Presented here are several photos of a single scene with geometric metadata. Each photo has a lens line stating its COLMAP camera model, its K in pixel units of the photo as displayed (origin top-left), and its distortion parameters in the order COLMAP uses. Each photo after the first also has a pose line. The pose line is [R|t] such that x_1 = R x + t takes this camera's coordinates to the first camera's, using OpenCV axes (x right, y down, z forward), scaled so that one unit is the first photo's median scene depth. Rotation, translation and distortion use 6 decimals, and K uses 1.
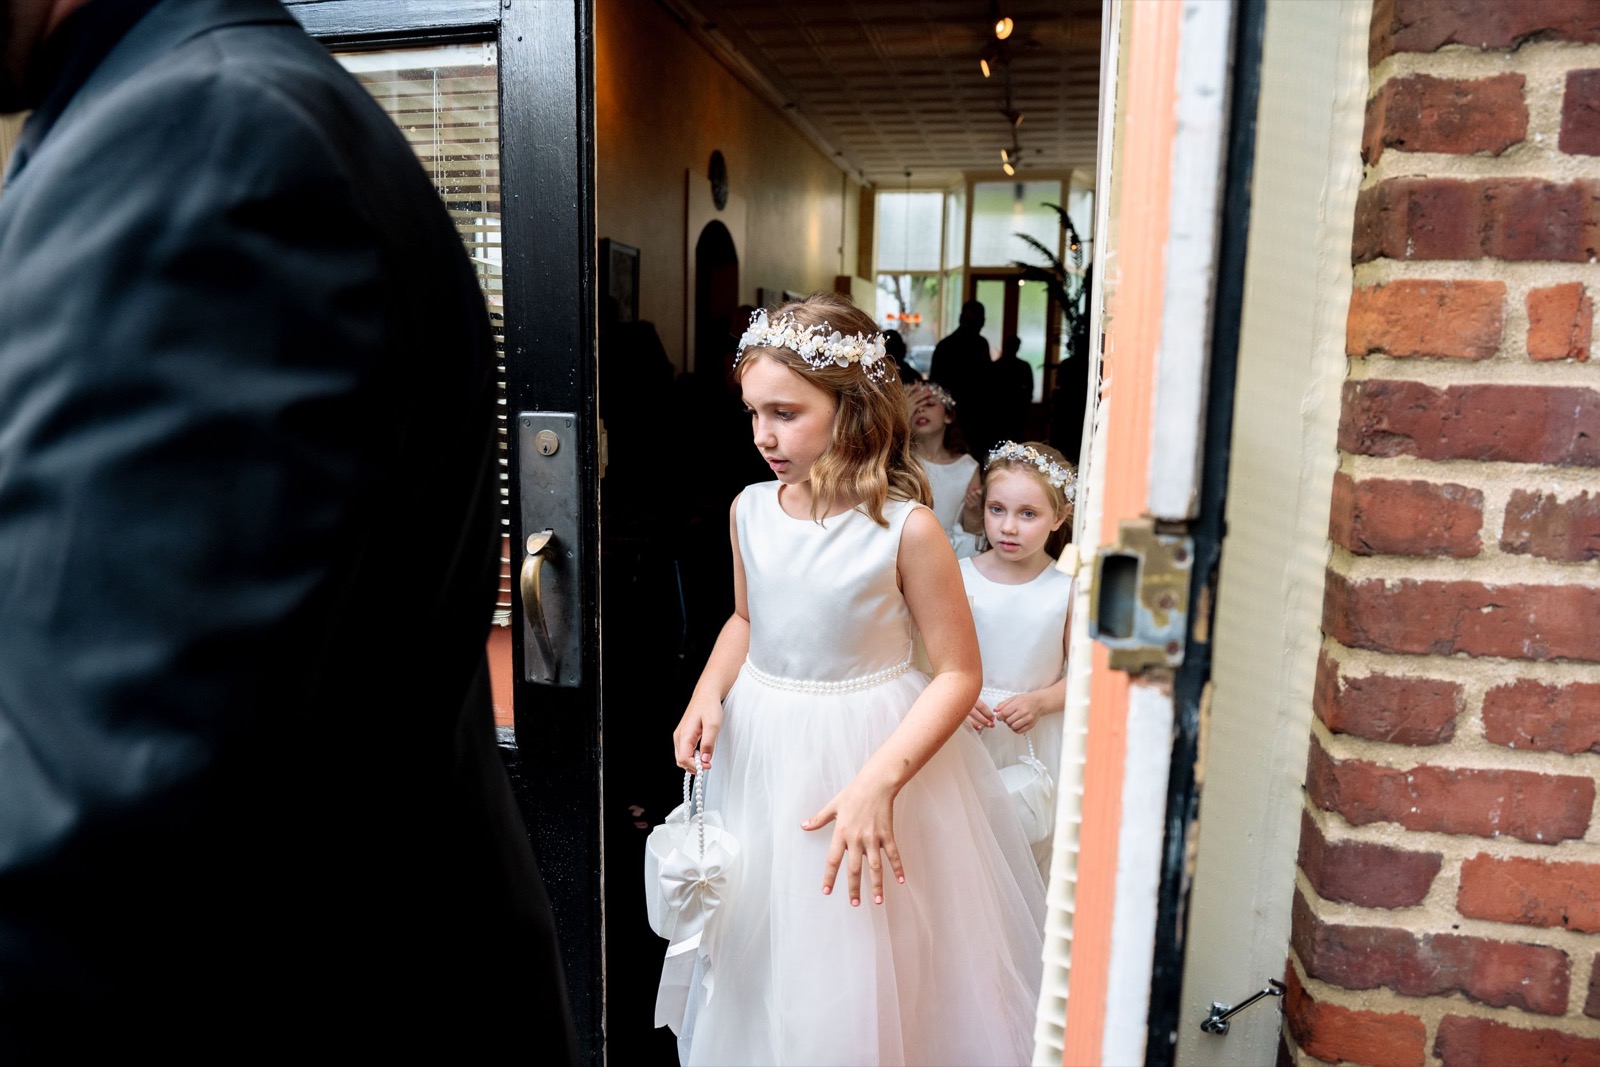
lens RADIAL K [[1064.3, 0, 793.3], [0, 1064.3, 530.4], [0, 0, 1]] dist [-0.033612, 0.010481]
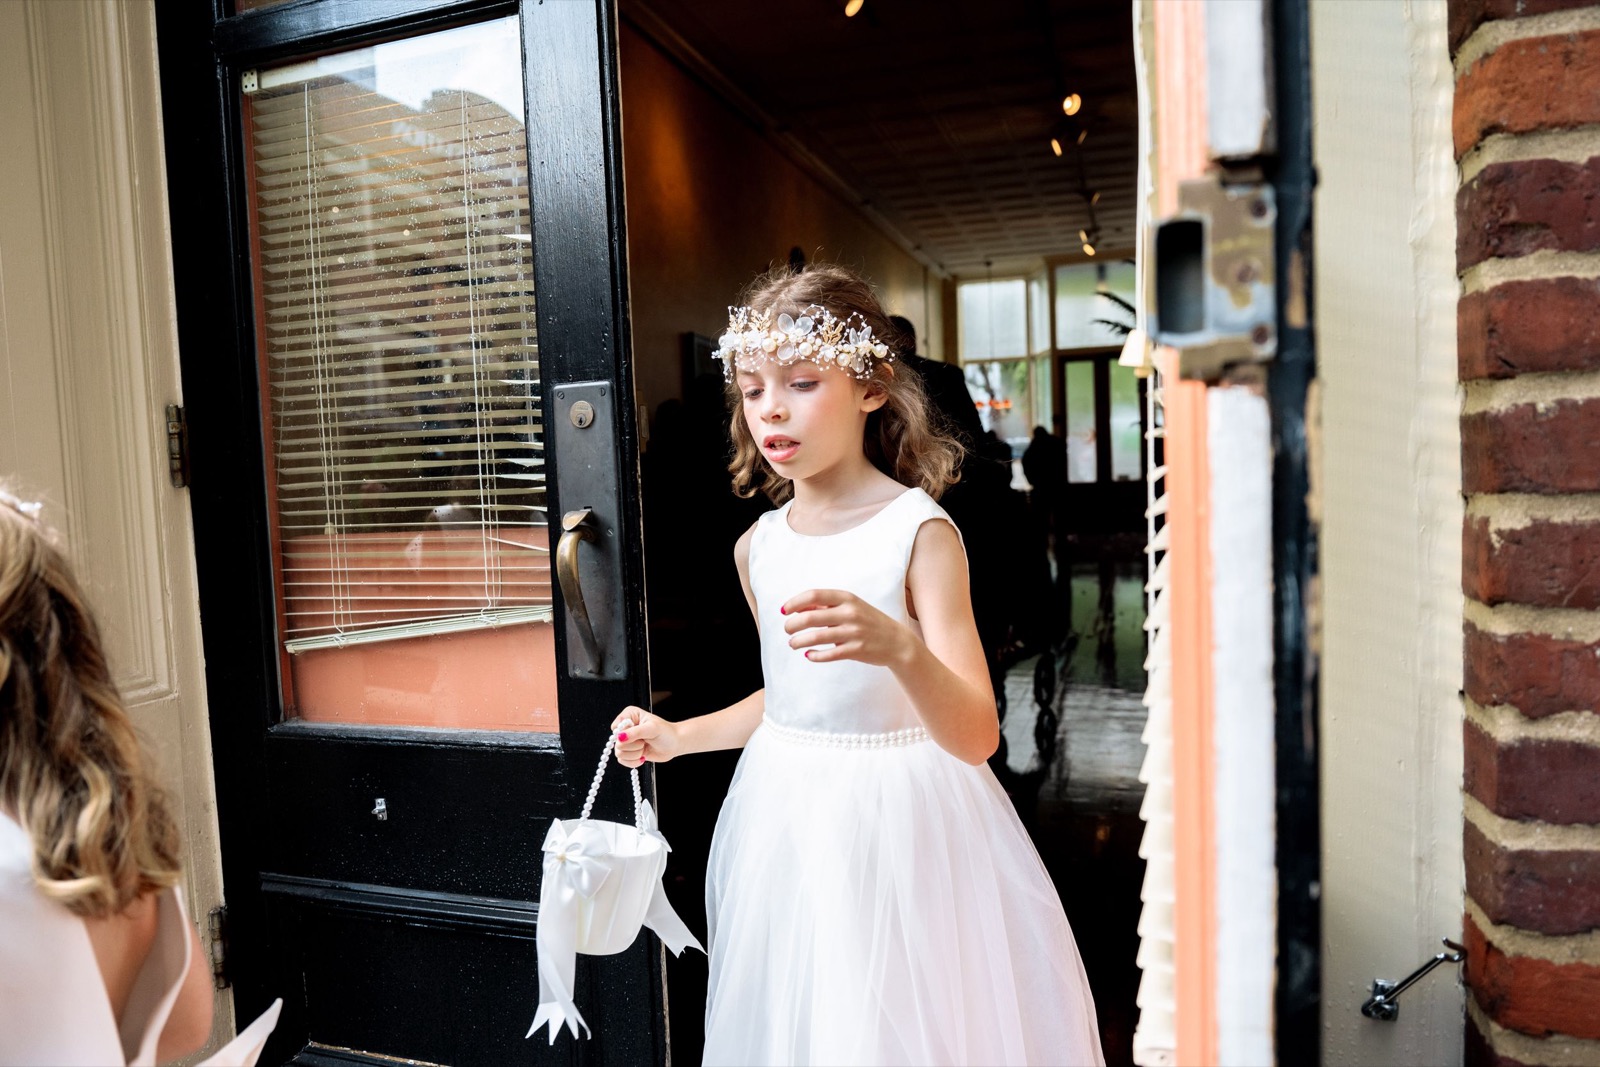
lens RADIAL K [[1067.2, 0, 807.5], [0, 1067.2, 529.3], [0, 0, 1]] dist [-0.042487, 0.021263]
pose [[0.995296, -0.055934, -0.079106, 0.057594], [0.047713, 0.993614, -0.102248, 0.203414], [0.084320, 0.097993, 0.991609, 0.154439]]
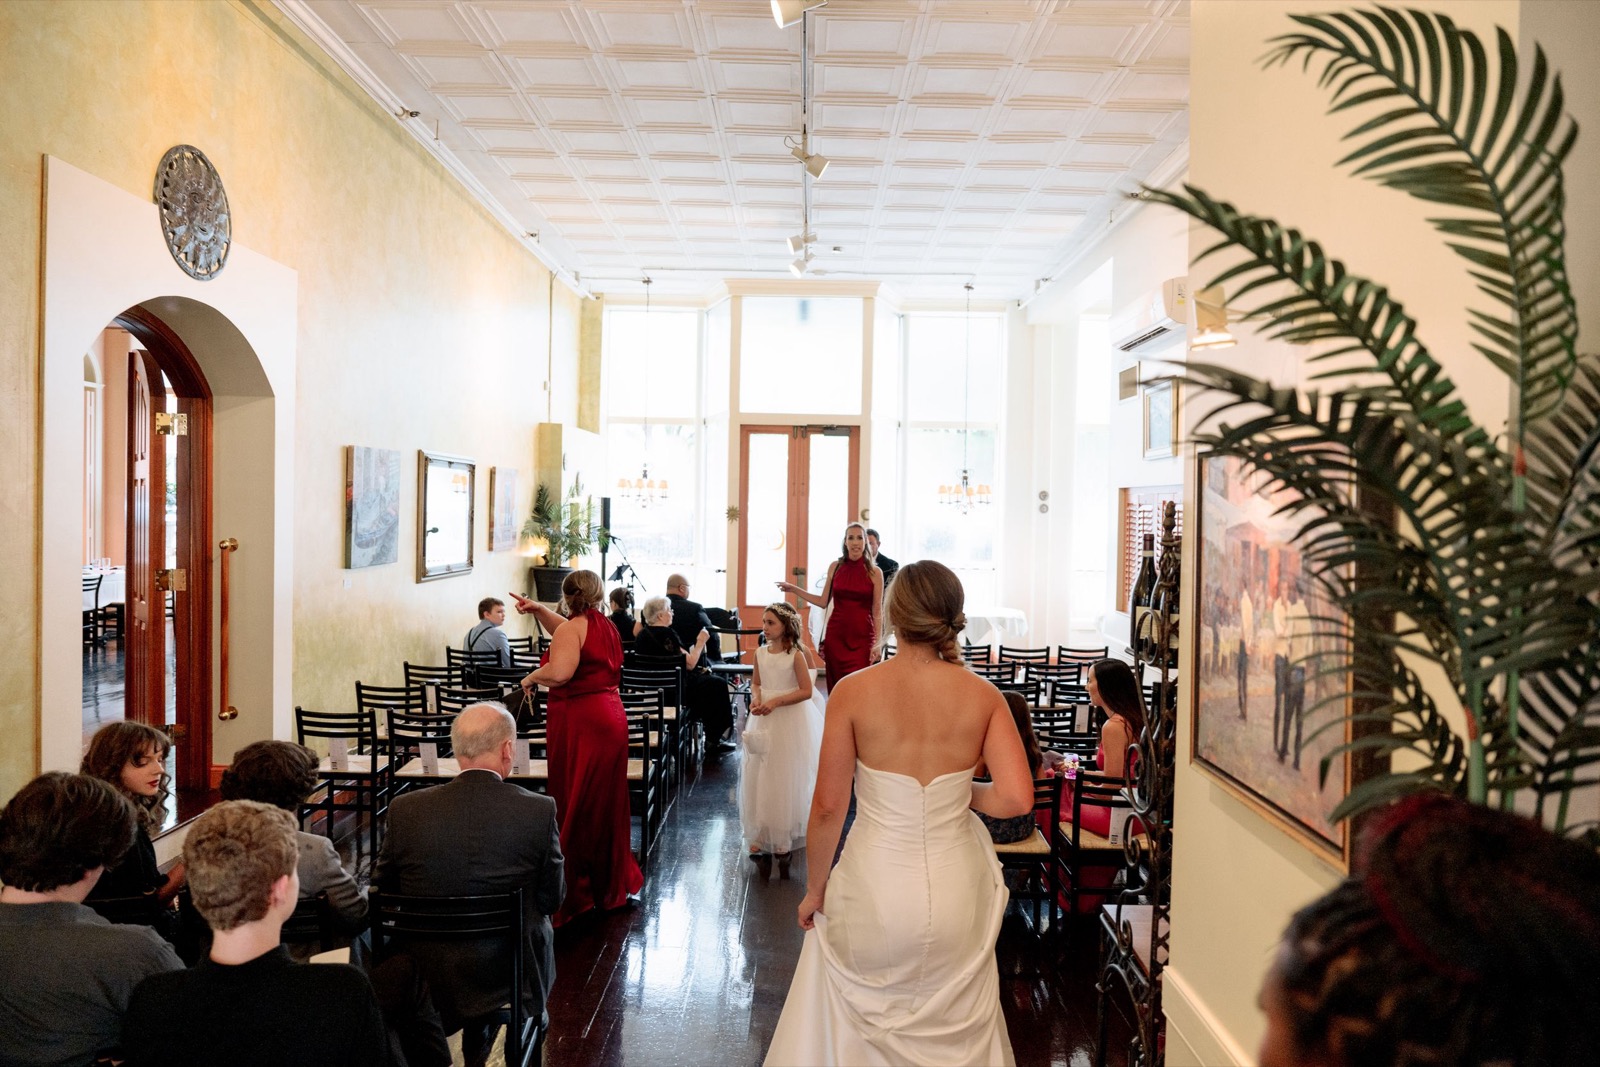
lens RADIAL K [[1064.3, 0, 793.3], [0, 1064.3, 530.4], [0, 0, 1]] dist [-0.033612, 0.010481]
pose [[0.975354, -0.002691, 0.220631, 0.983585], [0.032500, 0.990772, -0.131587, -1.647213], [-0.218240, 0.135514, 0.966440, 6.777492]]
